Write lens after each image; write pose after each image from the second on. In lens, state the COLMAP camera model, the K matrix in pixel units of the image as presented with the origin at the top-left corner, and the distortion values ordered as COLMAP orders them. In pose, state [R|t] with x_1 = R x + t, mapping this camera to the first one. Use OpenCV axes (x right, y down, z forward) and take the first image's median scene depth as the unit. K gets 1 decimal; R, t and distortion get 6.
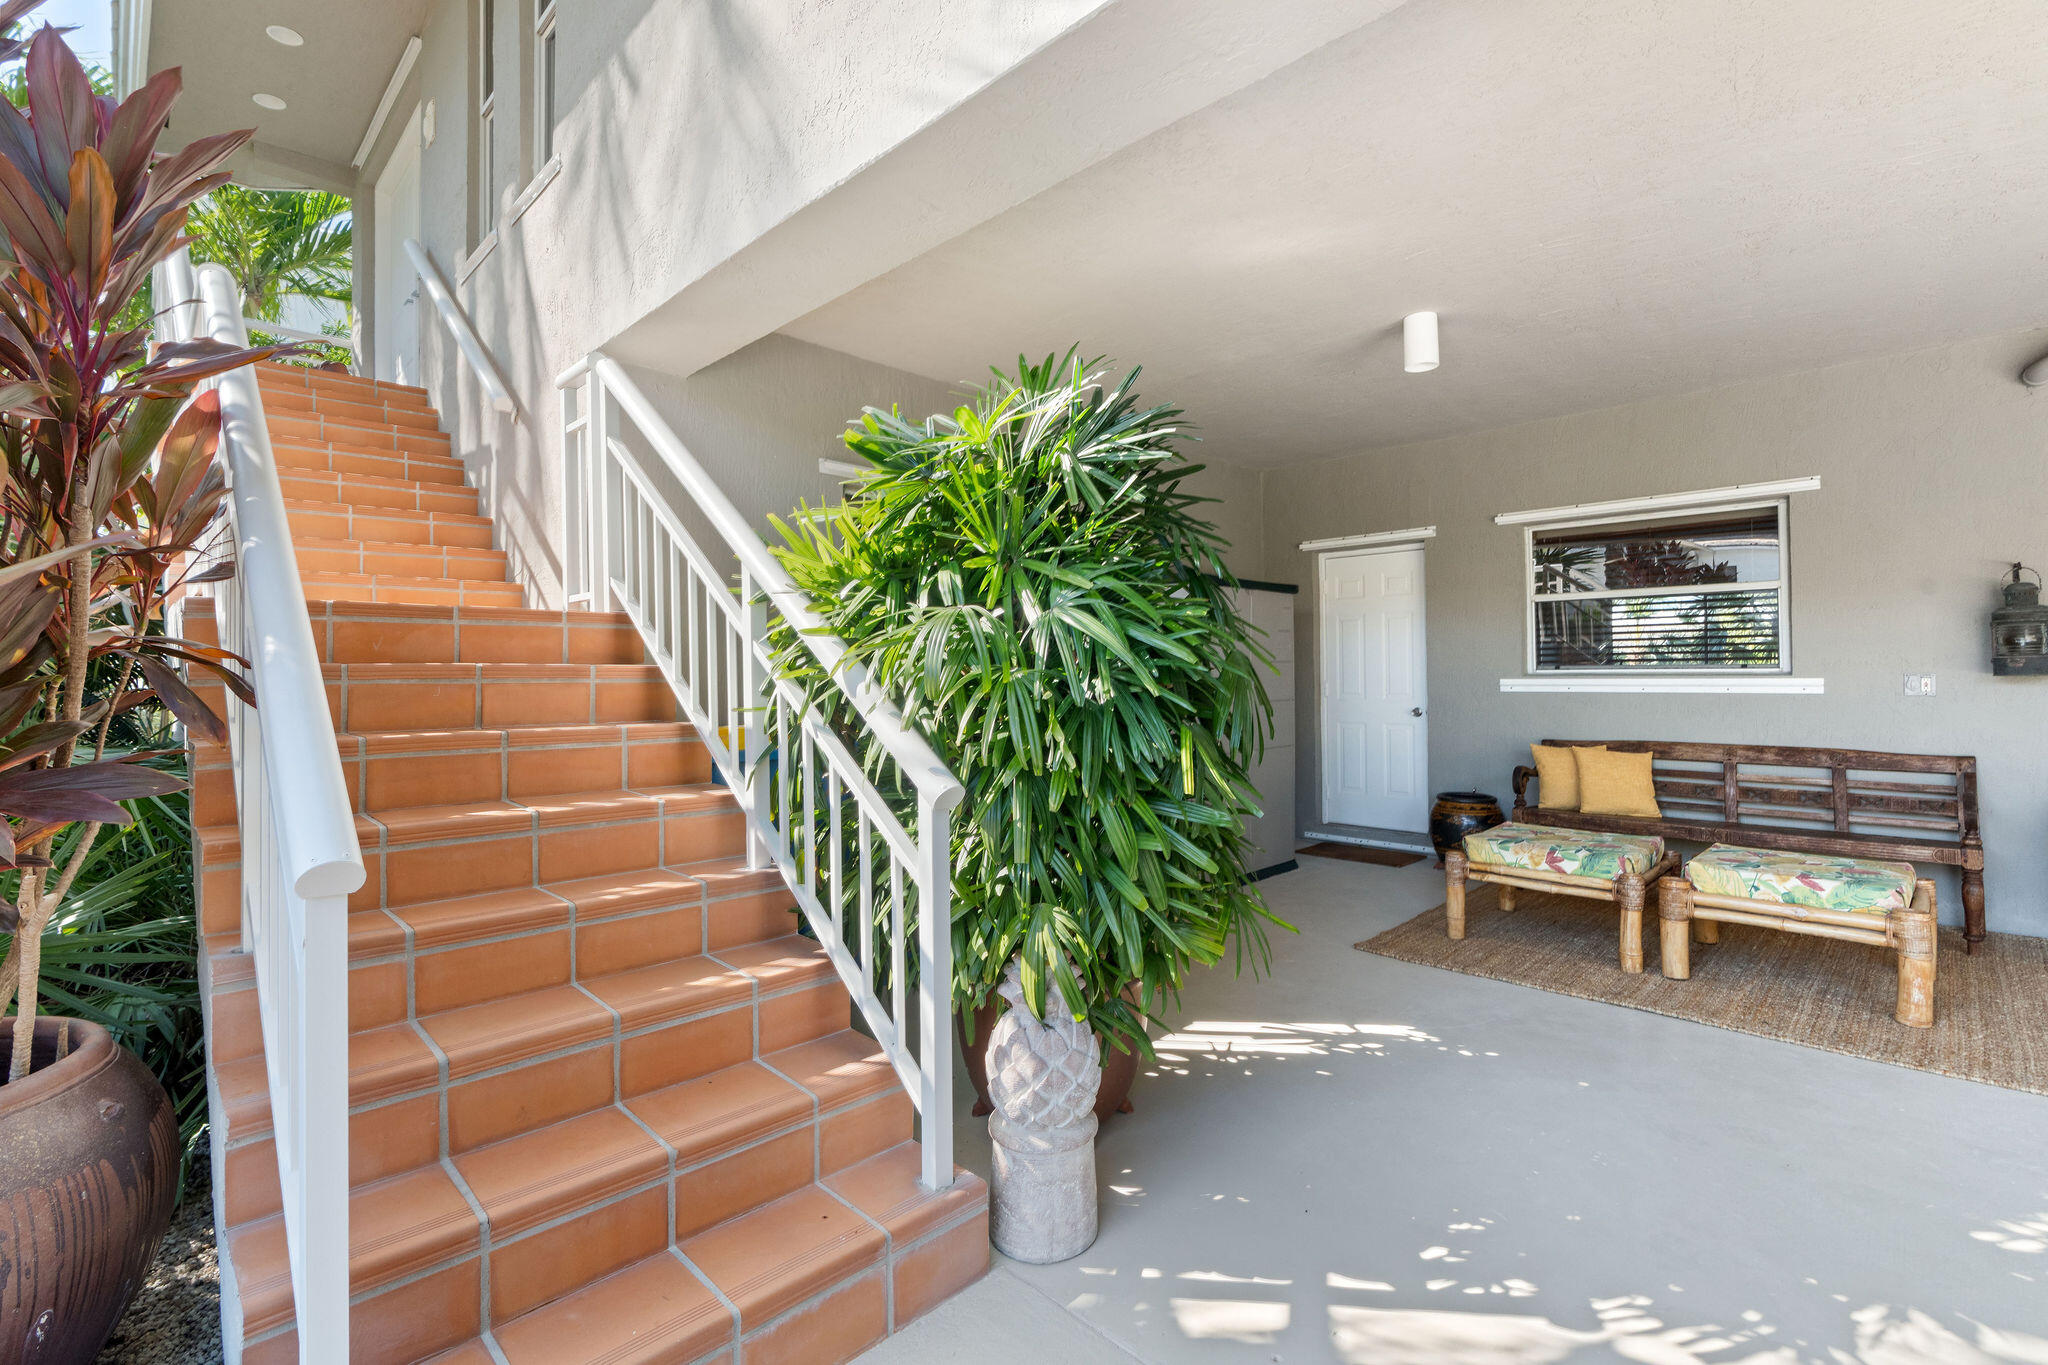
lens RADIAL K [[924.6, 0, 1023.5], [0, 924.6, 676.0], [0, 0, 1]] dist [-0.002761, -0.000345]
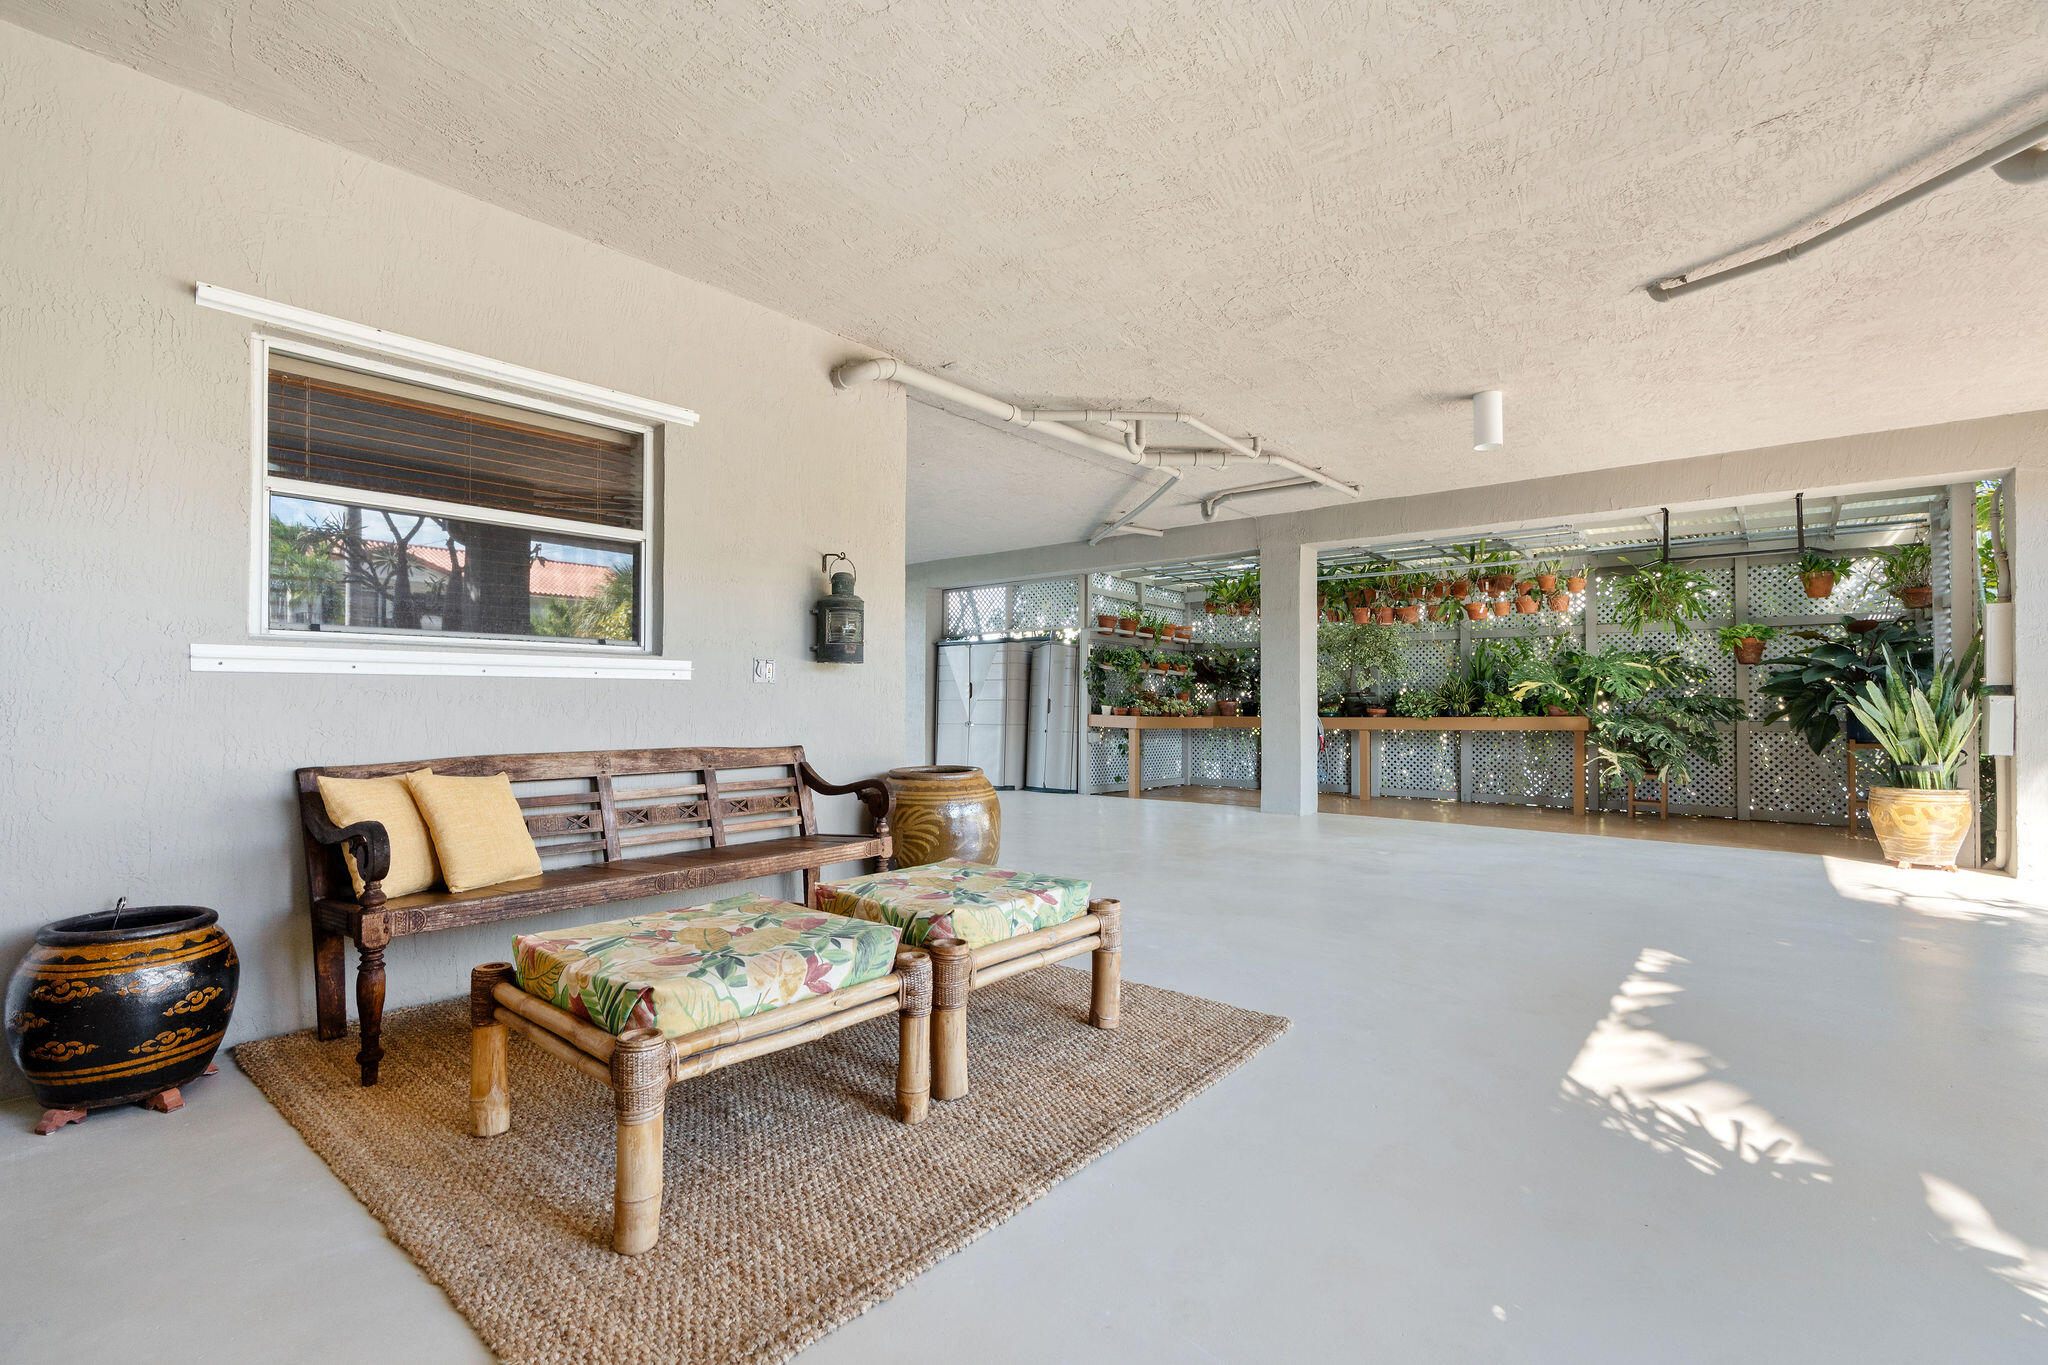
lens RADIAL K [[924.6, 0, 1022.6], [0, 924.6, 692.2], [0, 0, 1]] dist [-0.002761, -0.000345]
pose [[-0.081060, 0.014043, 0.996610, 0.039272], [-0.000482, 0.999900, -0.014129, 0.041241], [-0.996709, -0.001625, -0.081045, 0.779093]]
